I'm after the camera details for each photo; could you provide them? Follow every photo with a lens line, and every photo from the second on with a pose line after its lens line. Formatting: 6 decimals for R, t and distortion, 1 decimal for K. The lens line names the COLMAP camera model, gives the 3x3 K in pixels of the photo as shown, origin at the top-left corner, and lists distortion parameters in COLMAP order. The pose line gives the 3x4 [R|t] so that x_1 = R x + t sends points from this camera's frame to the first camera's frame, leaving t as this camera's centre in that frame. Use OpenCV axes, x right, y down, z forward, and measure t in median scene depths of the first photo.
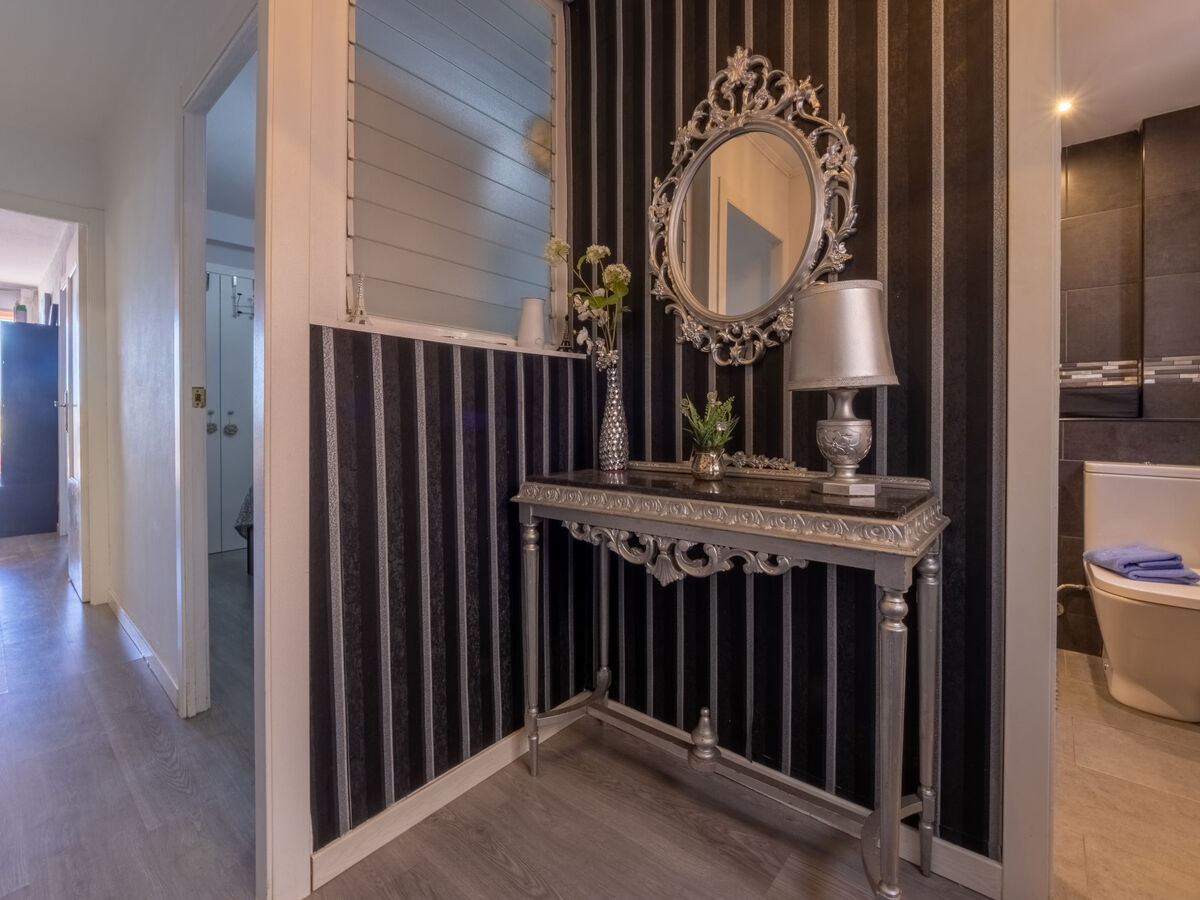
lens RADIAL K [[531.4, 0, 600.6], [0, 531.4, 420.8], [0, 0, 1]] dist [-0.000420, 0.000230]
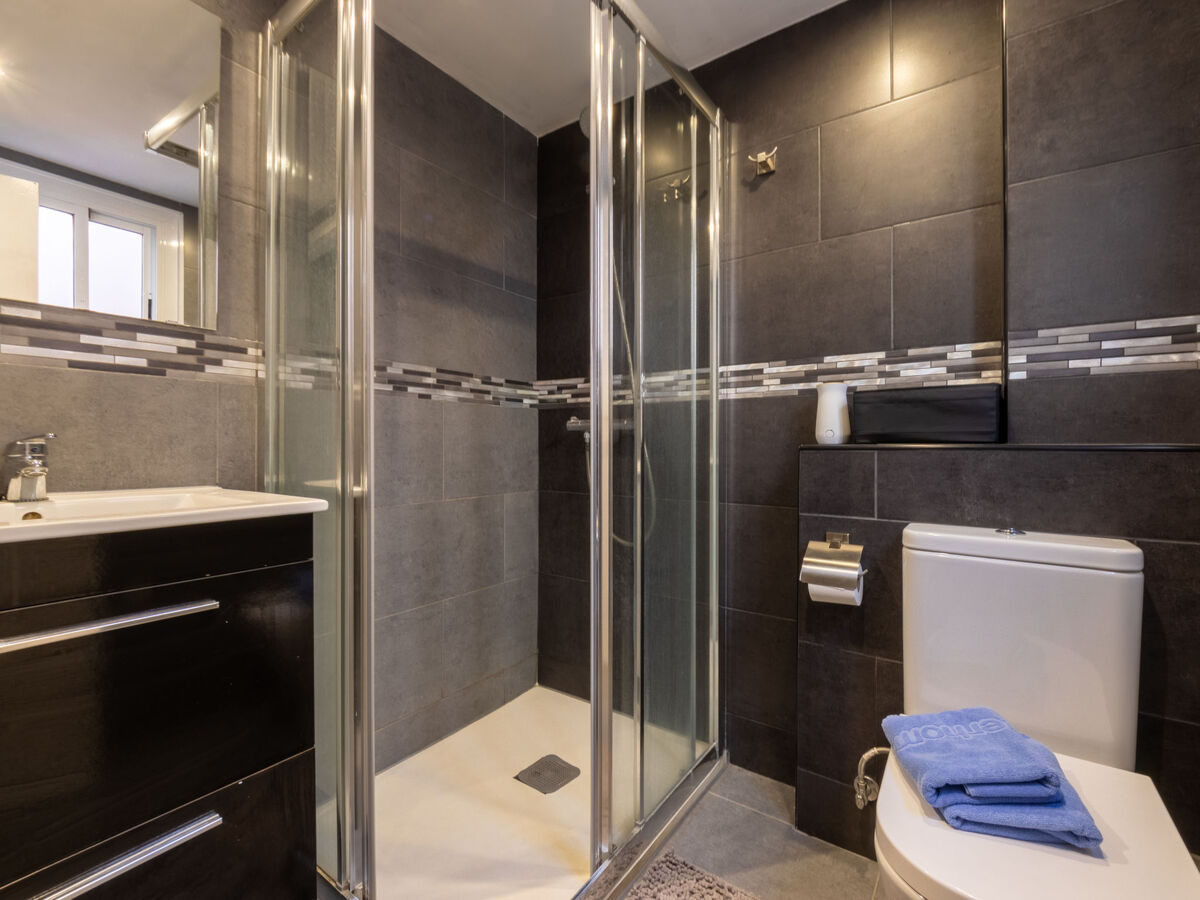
lens RADIAL K [[531.4, 0, 600.5], [0, 531.4, 450.2], [0, 0, 1]] dist [-0.000420, 0.000230]
pose [[0.997378, -0.007706, 0.071957, 0.569677], [0.008062, 0.999957, -0.004658, 0.000983], [-0.071918, 0.005226, 0.997397, 0.491236]]
